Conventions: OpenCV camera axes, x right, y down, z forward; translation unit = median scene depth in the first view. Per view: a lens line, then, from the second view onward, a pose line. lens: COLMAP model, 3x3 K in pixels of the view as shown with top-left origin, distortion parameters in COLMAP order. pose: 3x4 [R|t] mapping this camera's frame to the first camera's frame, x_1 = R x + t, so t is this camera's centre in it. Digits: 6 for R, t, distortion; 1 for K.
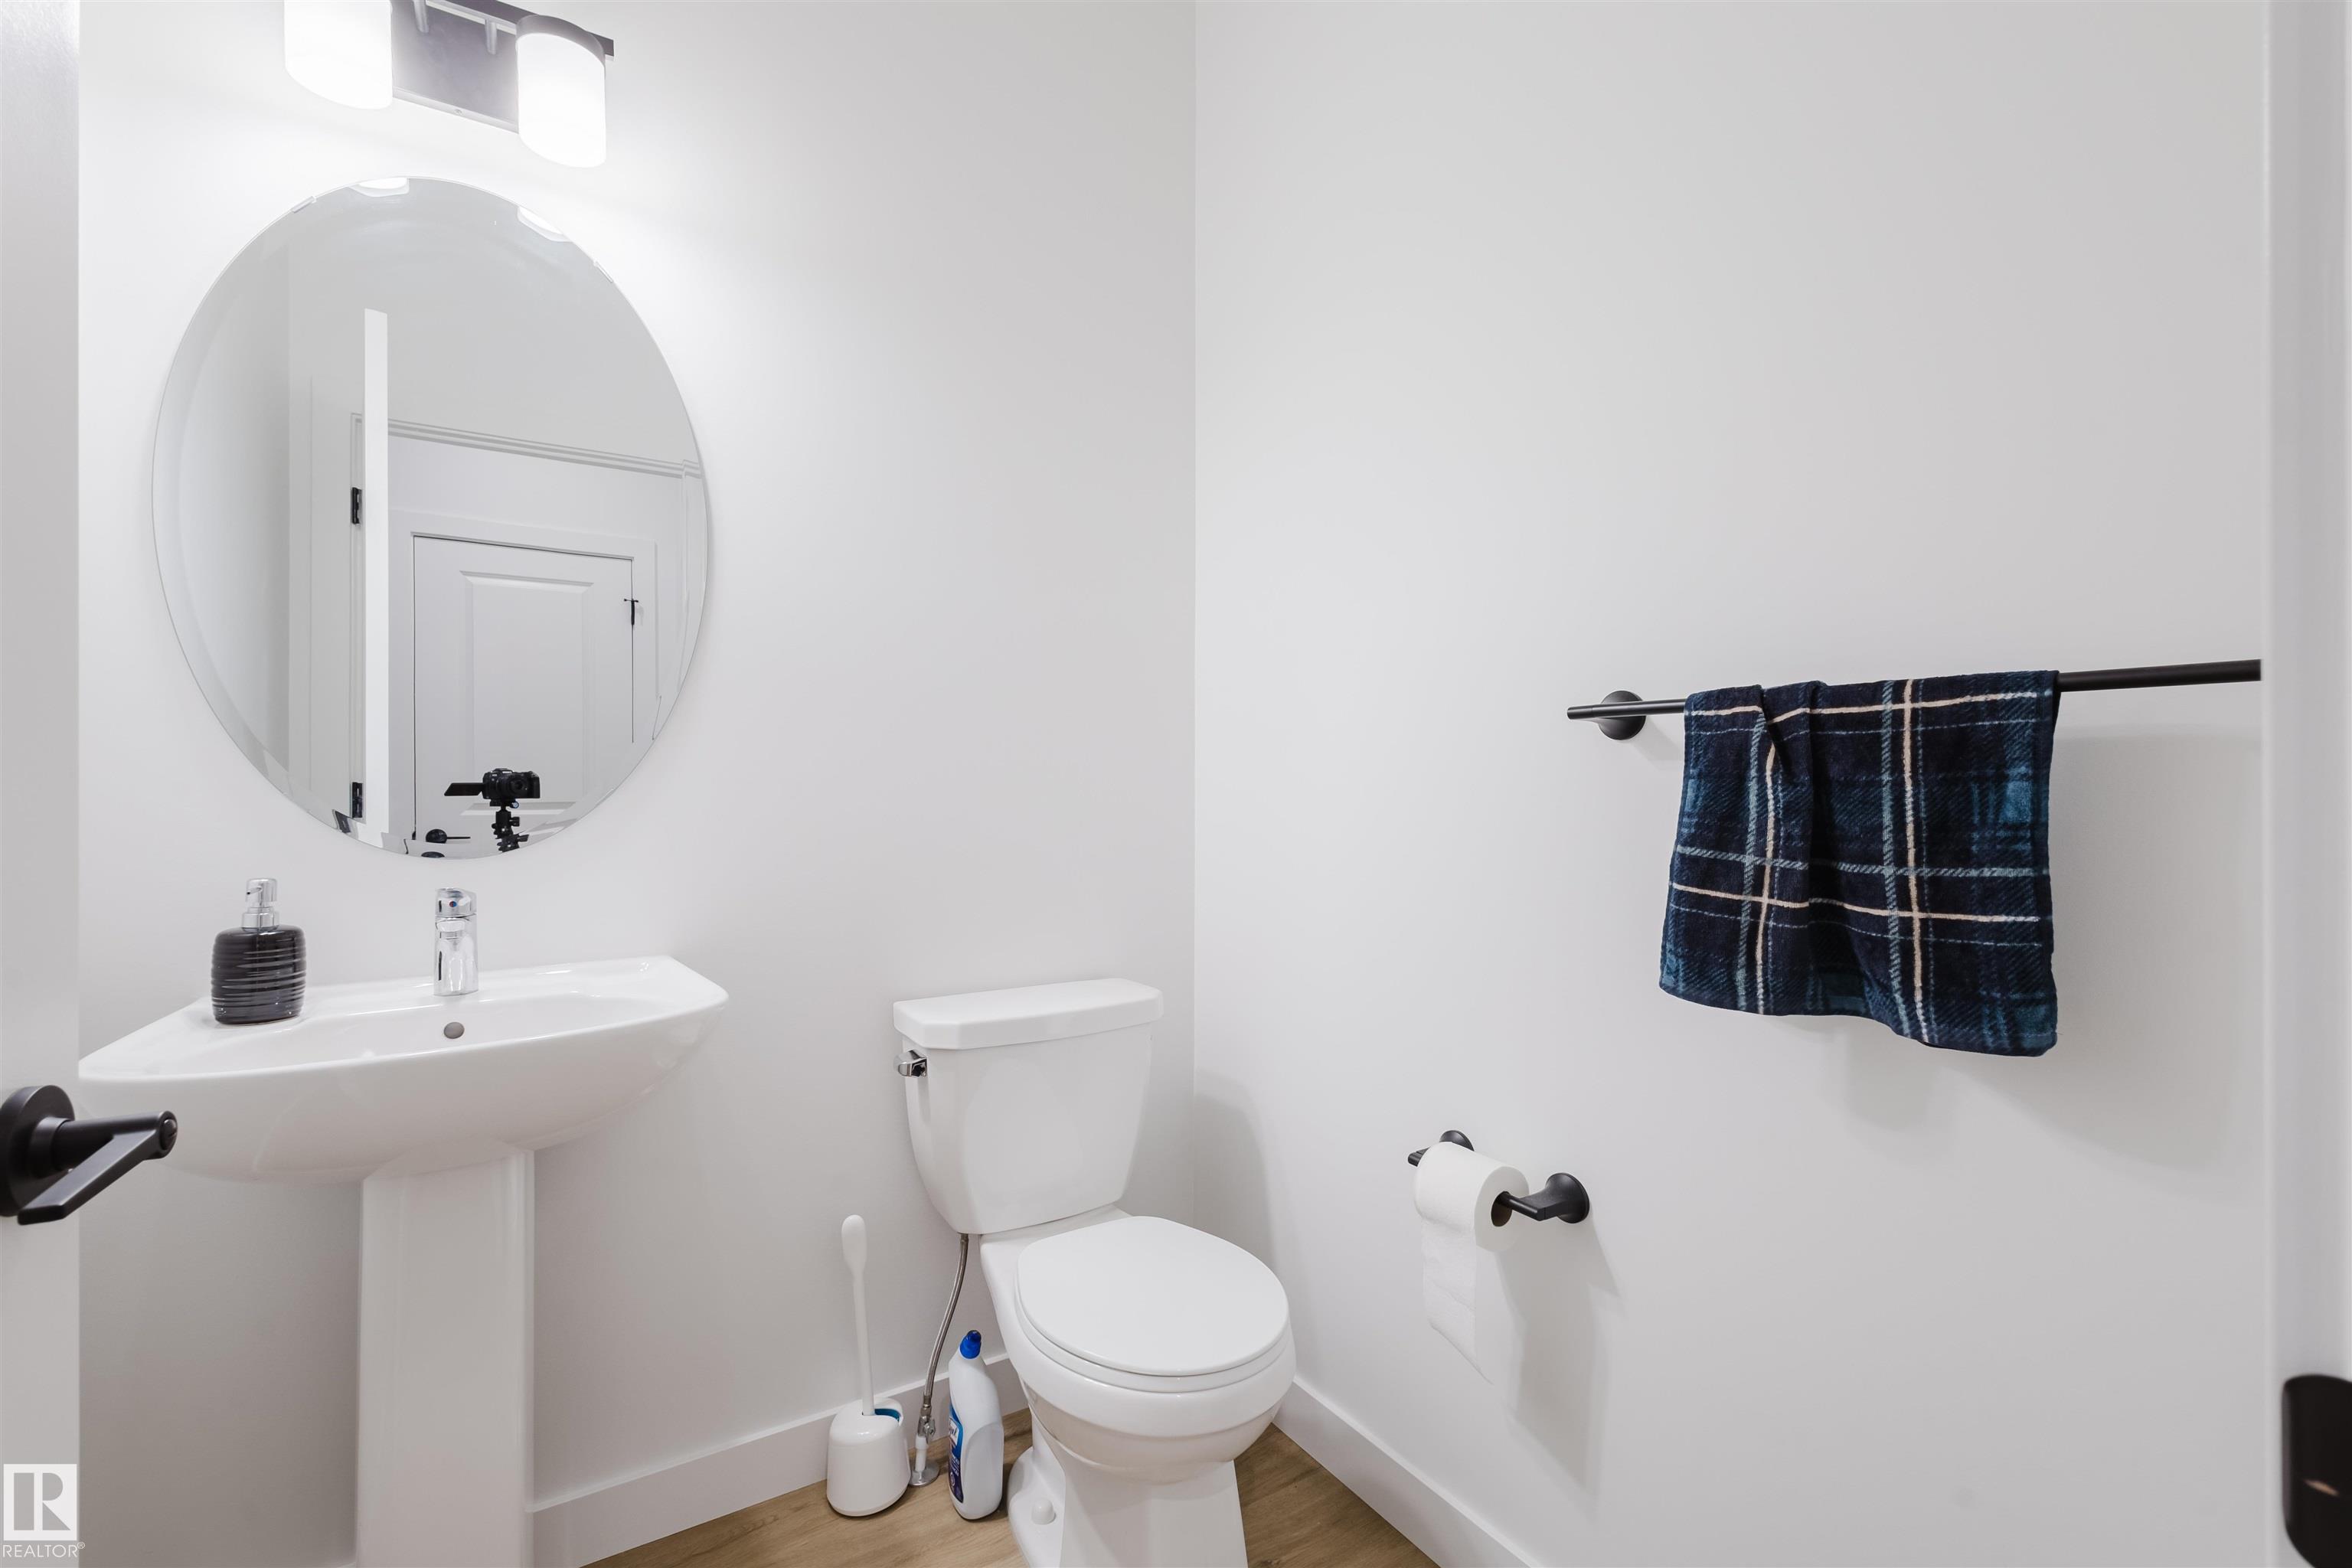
lens RADIAL K [[1083.7, 0, 1161.7], [0, 1083.7, 764.8], [0, 0, 1]] dist [0.009009, -0.002937]
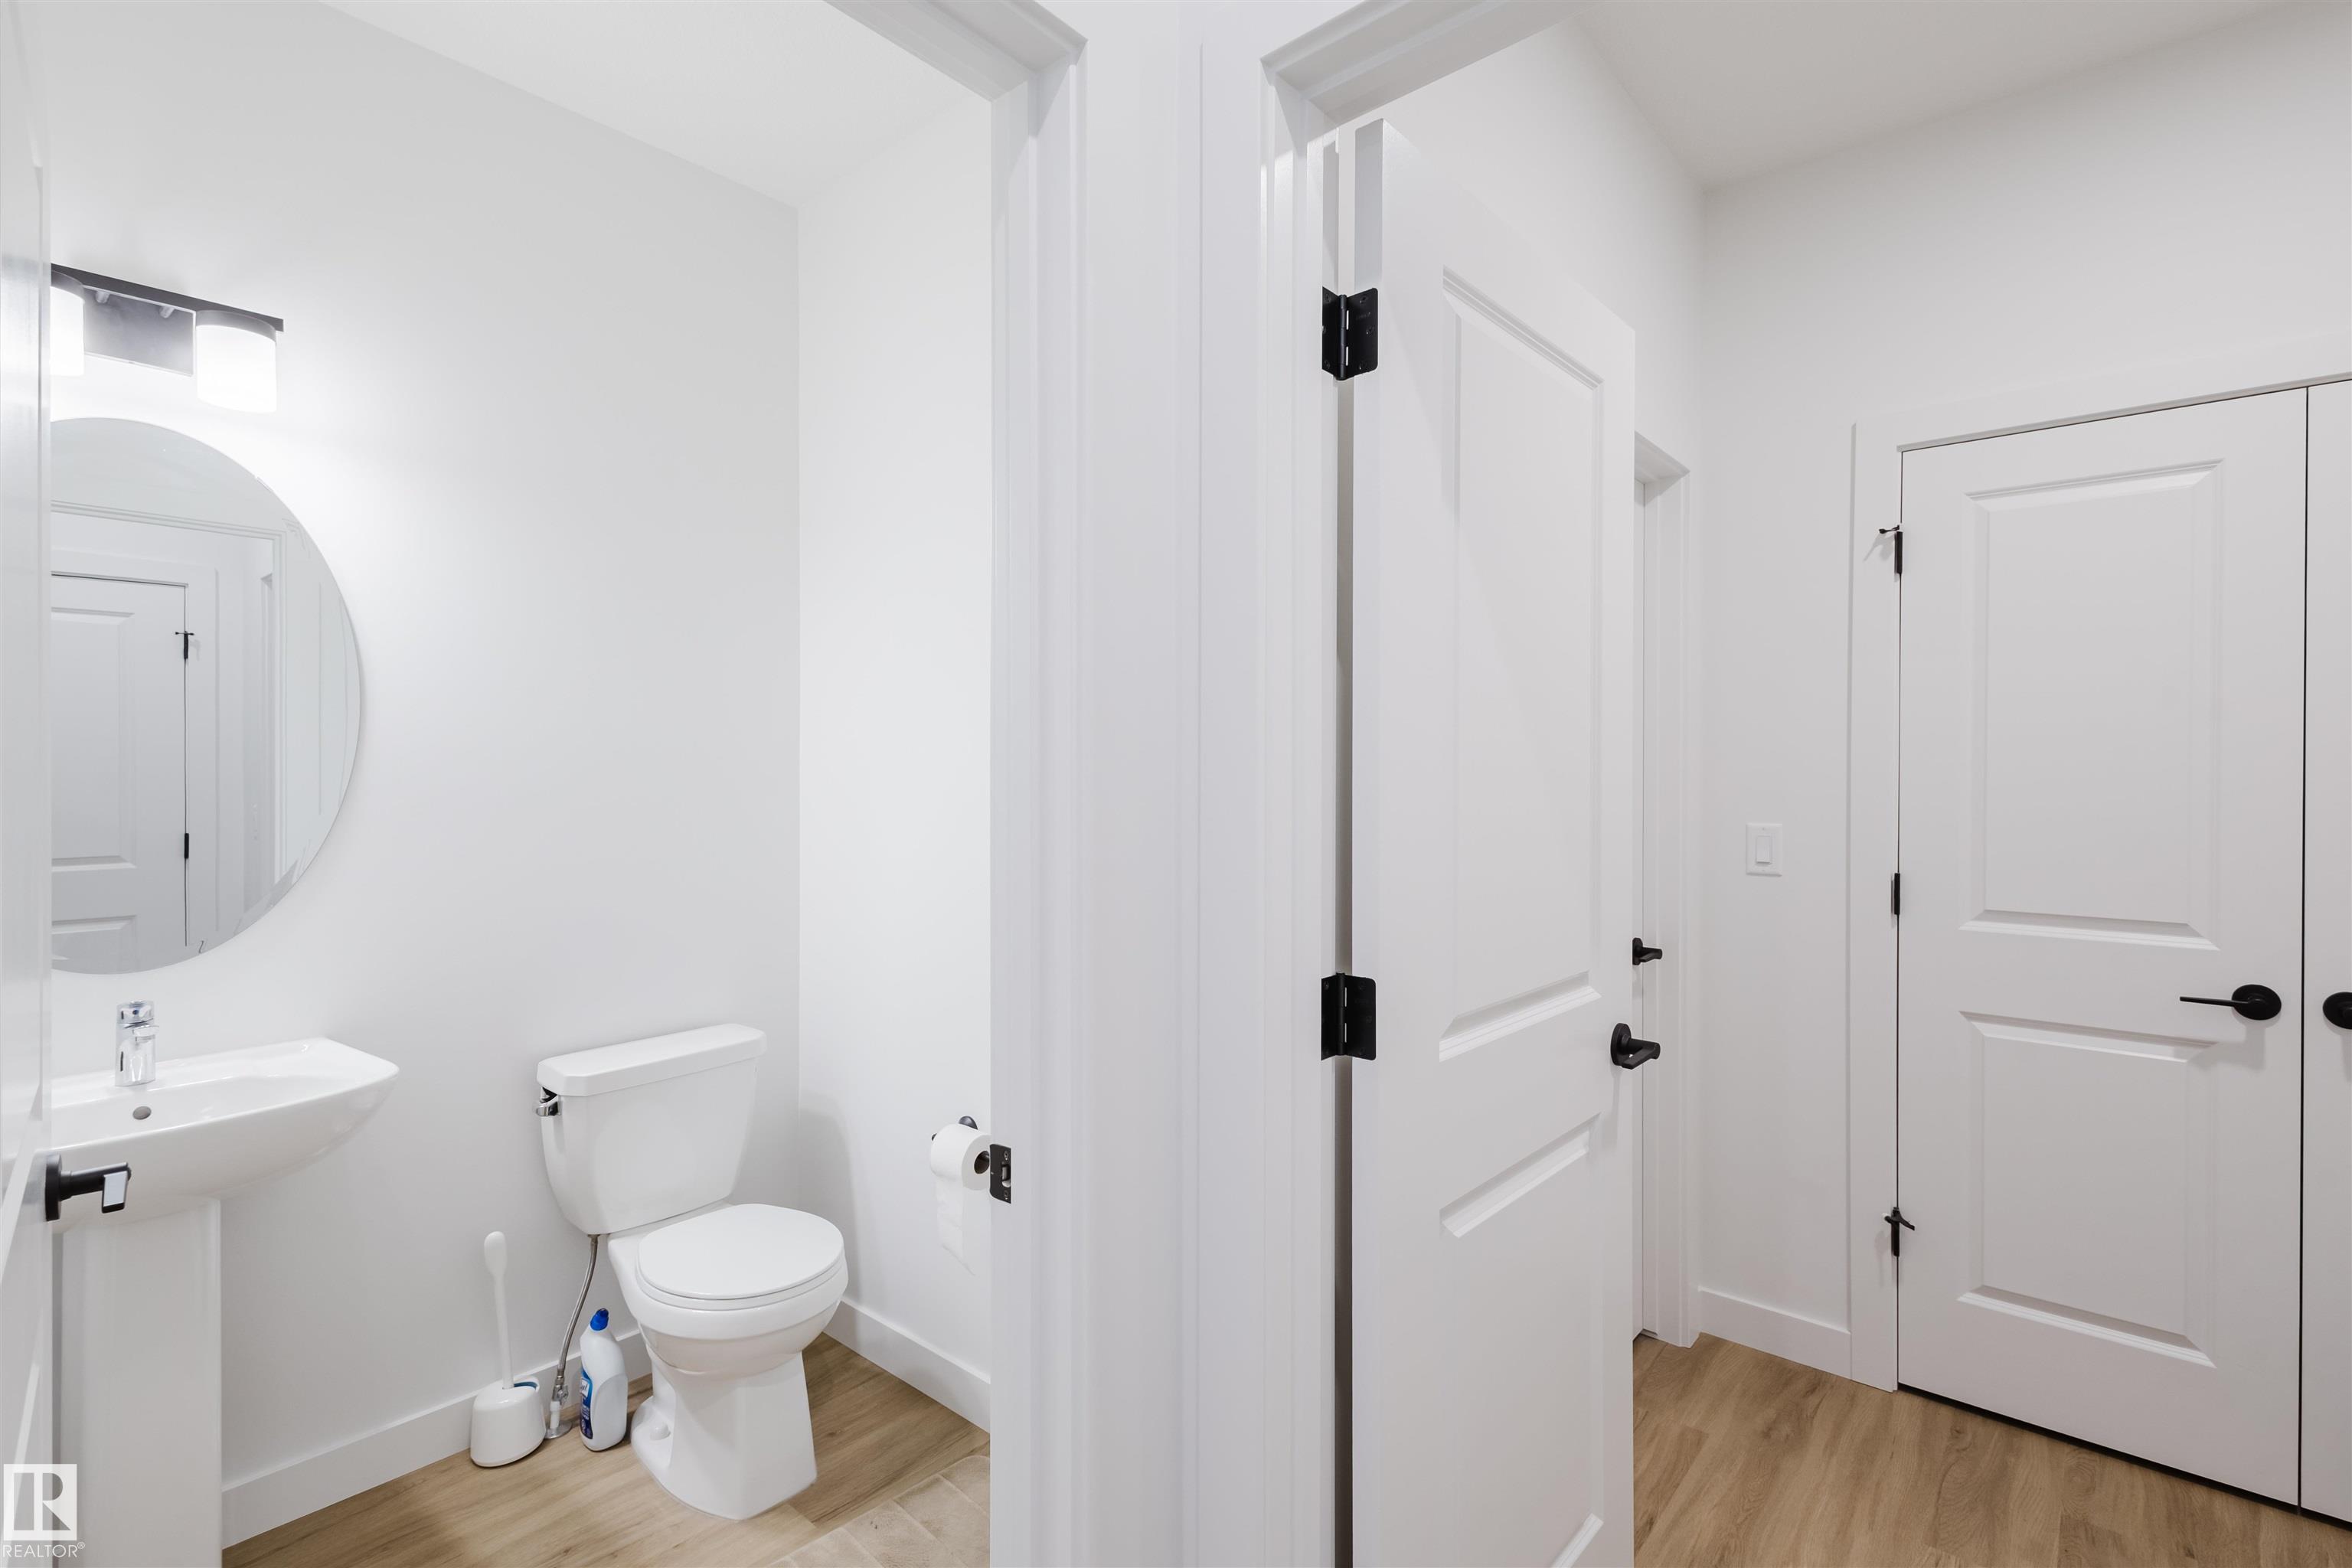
lens RADIAL K [[1083.7, 0, 1179.9], [0, 1083.7, 776.1], [0, 0, 1]] dist [0.009009, -0.002937]
pose [[0.950768, 0.000225, 0.309904, 0.081704], [-0.001324, 0.999994, 0.003334, -0.120733], [-0.309901, -0.003580, 0.950762, -0.454385]]
